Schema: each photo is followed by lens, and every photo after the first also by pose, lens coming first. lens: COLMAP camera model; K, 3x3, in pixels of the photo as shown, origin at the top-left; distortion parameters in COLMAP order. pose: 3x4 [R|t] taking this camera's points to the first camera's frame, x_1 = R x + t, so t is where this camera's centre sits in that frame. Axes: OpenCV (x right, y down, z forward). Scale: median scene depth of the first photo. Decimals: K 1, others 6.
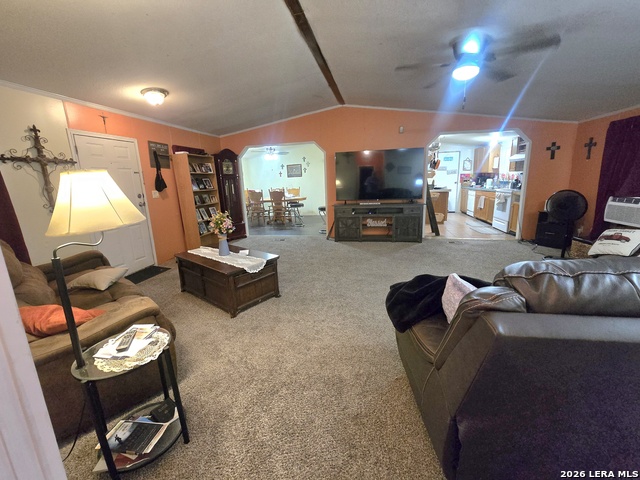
lens RADIAL K [[265.0, 0, 317.4], [0, 265.0, 235.3], [0, 0, 1]] dist [-0.007446, 0.000468]
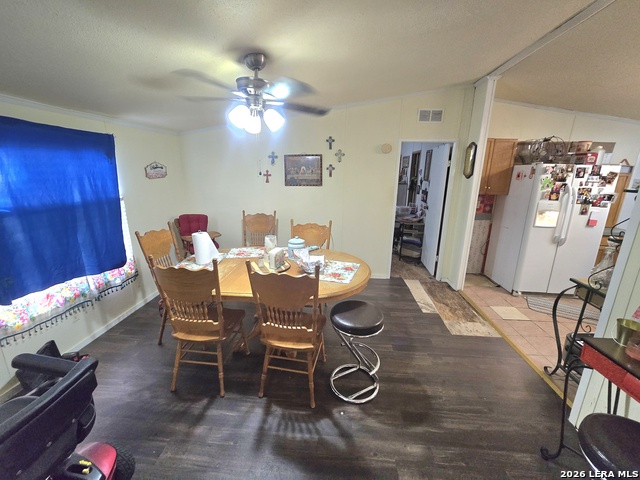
lens RADIAL K [[265.0, 0, 321.3], [0, 265.0, 239.0], [0, 0, 1]] dist [-0.007446, 0.000468]
pose [[0.987623, 0.010131, 0.156517, -0.133516], [-0.017172, 0.998897, 0.043698, -0.175140], [-0.155901, -0.045845, 0.986708, 0.659098]]
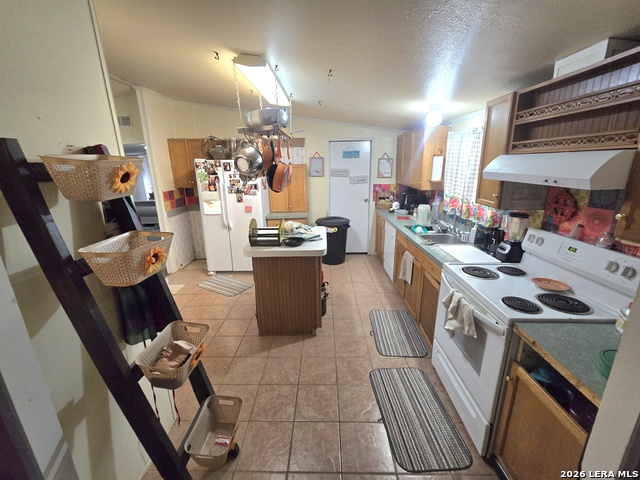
lens RADIAL K [[265.0, 0, 318.8], [0, 265.0, 240.7], [0, 0, 1]] dist [-0.007446, 0.000468]
pose [[0.979906, -0.042486, 0.194882, 0.333404], [0.029845, 0.997283, 0.067352, -0.161903], [-0.197214, -0.060182, 0.978511, 0.510720]]
